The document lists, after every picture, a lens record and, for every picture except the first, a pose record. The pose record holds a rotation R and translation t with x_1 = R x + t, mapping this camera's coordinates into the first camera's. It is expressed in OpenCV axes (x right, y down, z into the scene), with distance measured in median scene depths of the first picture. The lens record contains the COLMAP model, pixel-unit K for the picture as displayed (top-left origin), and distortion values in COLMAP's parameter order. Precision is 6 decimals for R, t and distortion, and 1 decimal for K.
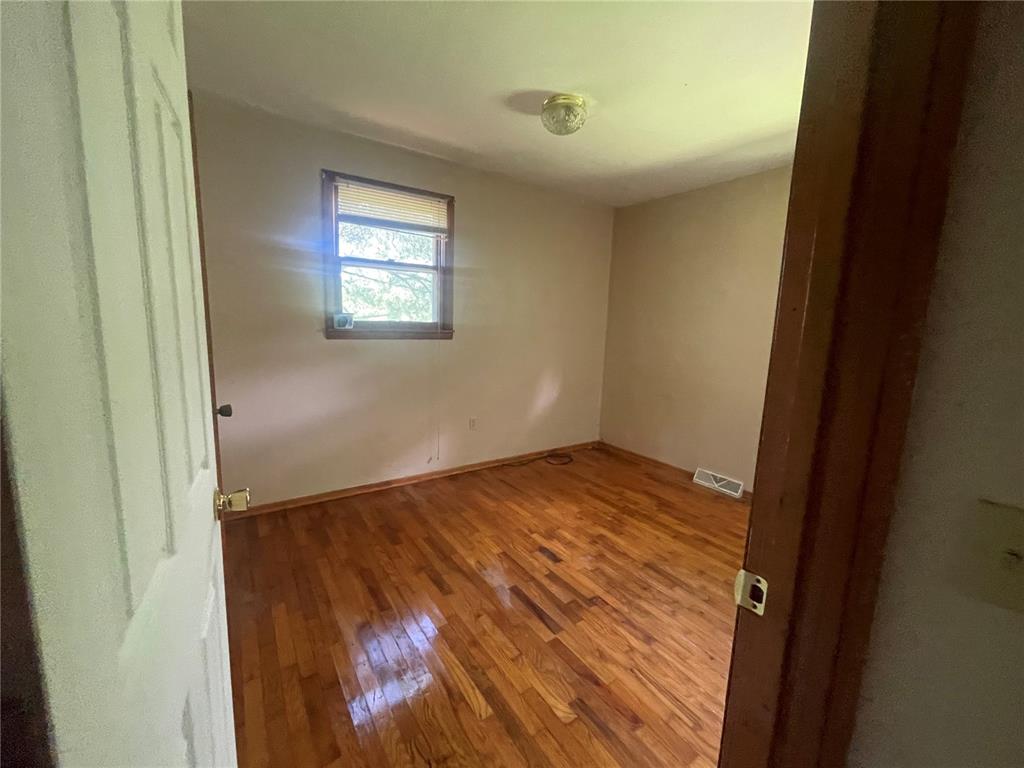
lens RADIAL K [[414.5, 0, 510.3], [0, 414.5, 381.4], [0, 0, 1]] dist [0.001342, 0.000599]
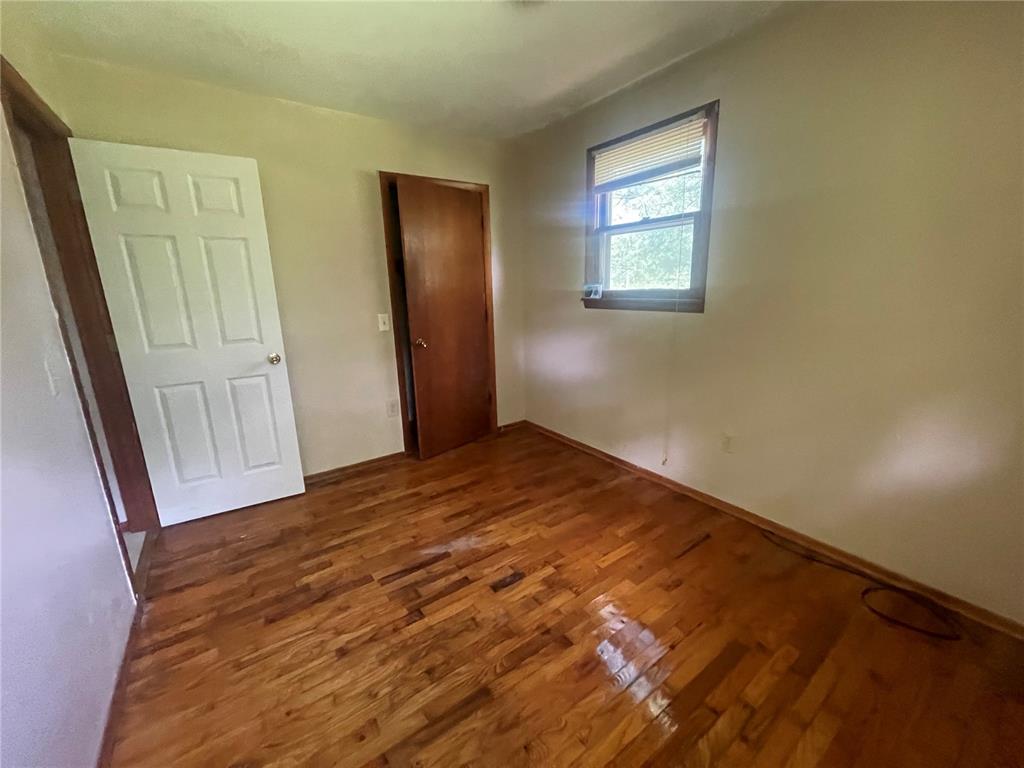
lens RADIAL K [[414.5, 0, 510.3], [0, 414.5, 381.4], [0, 0, 1]] dist [0.001342, 0.000599]
pose [[0.006255, 0.197773, -0.980228, 0.741407], [-0.121617, 0.973121, 0.195563, -0.111290], [0.992557, 0.117989, 0.030140, 0.853460]]
